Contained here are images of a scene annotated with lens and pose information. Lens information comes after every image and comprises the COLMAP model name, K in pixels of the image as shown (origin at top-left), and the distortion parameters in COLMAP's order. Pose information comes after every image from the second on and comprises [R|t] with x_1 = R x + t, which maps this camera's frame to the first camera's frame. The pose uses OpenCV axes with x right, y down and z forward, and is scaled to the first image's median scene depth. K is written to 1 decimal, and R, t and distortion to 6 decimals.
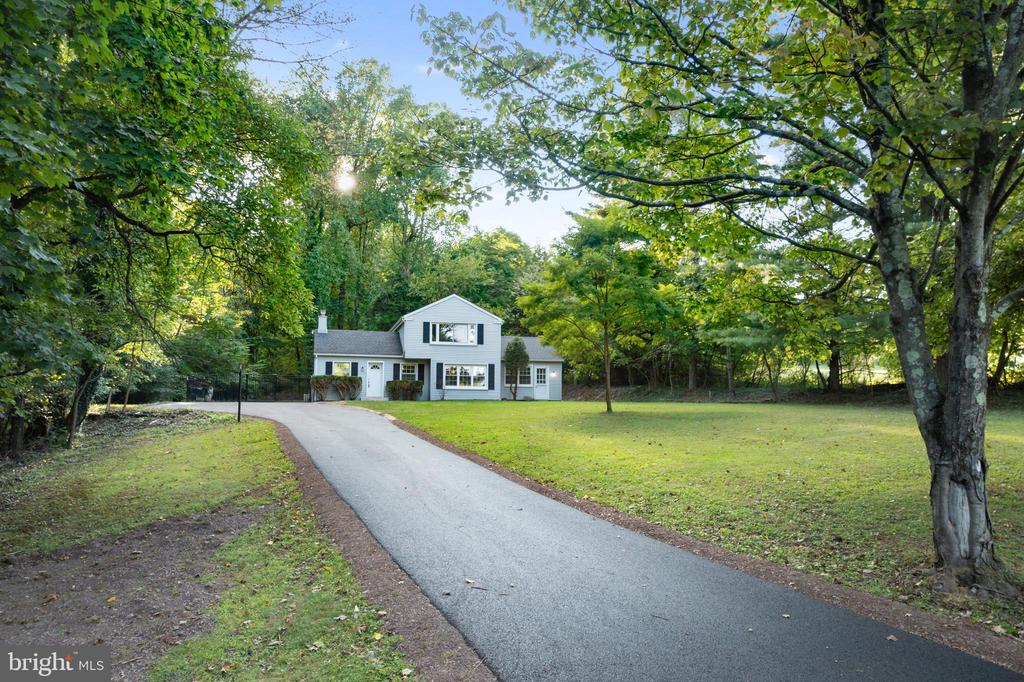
lens RADIAL K [[732.8, 0, 532.1], [0, 732.8, 374.1], [0, 0, 1]] dist [-0.028905, -0.004104]
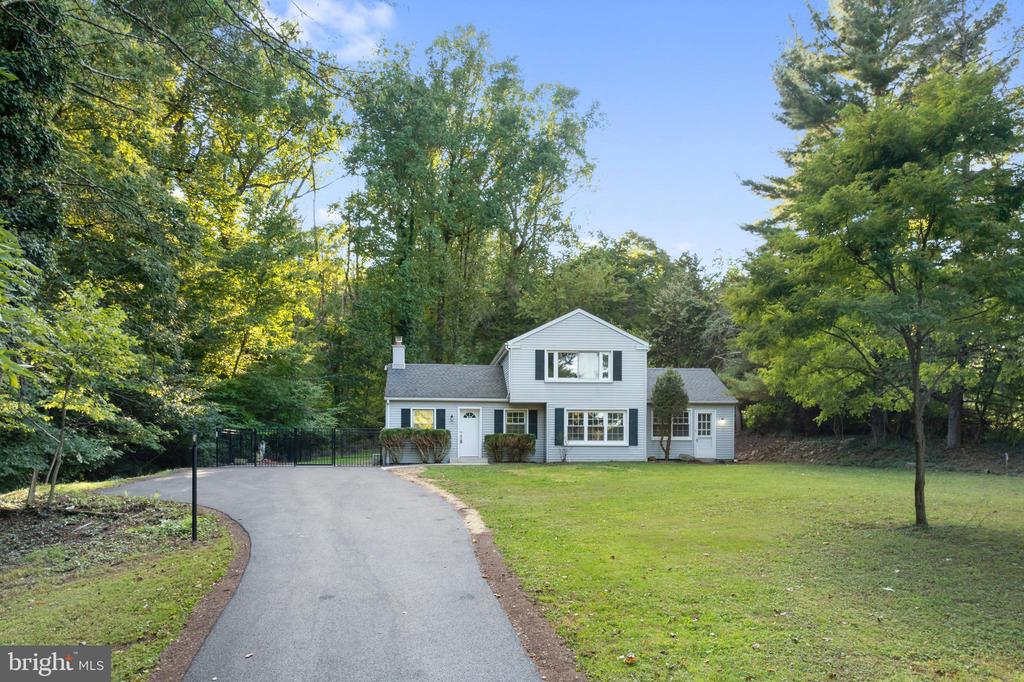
lens RADIAL K [[764.4, 0, 524.4], [0, 764.4, 434.6], [0, 0, 1]] dist [-0.008350, -0.000424]
pose [[0.986080, -0.006329, -0.166150, -0.036737], [0.012416, 0.999288, 0.035624, -0.016158], [0.165806, -0.037190, 0.985457, 0.266192]]
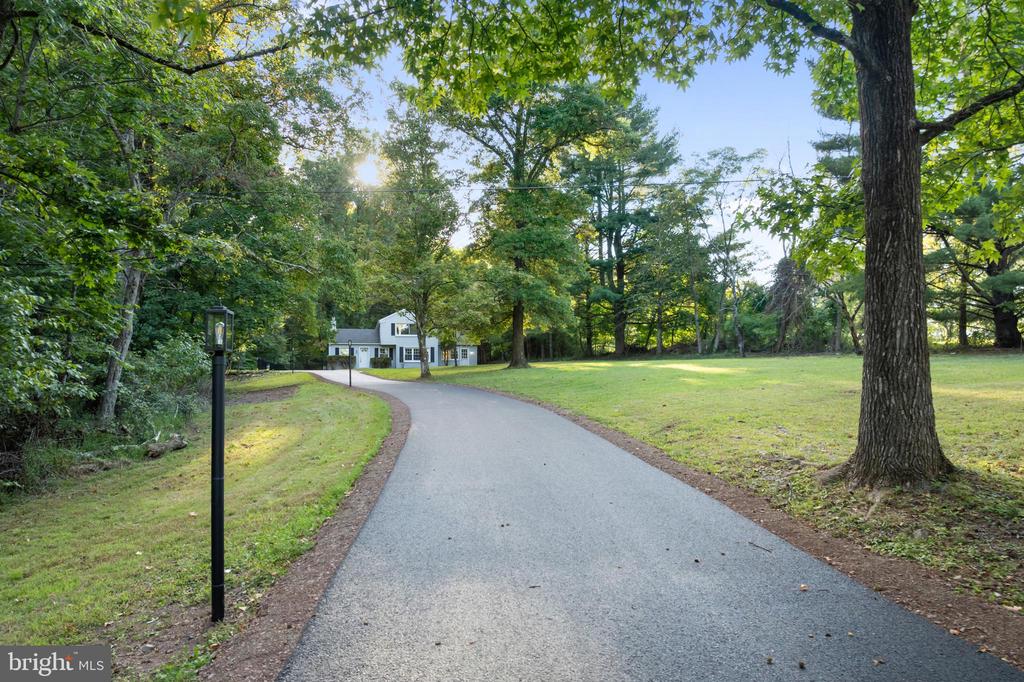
lens RADIAL K [[732.8, 0, 514.0], [0, 732.8, 346.1], [0, 0, 1]] dist [-0.028905, -0.004104]
pose [[0.998356, -0.020720, -0.053442, 0.220226], [0.019614, 0.999584, -0.021142, 0.023363], [0.053858, 0.020059, 0.998347, -0.668151]]
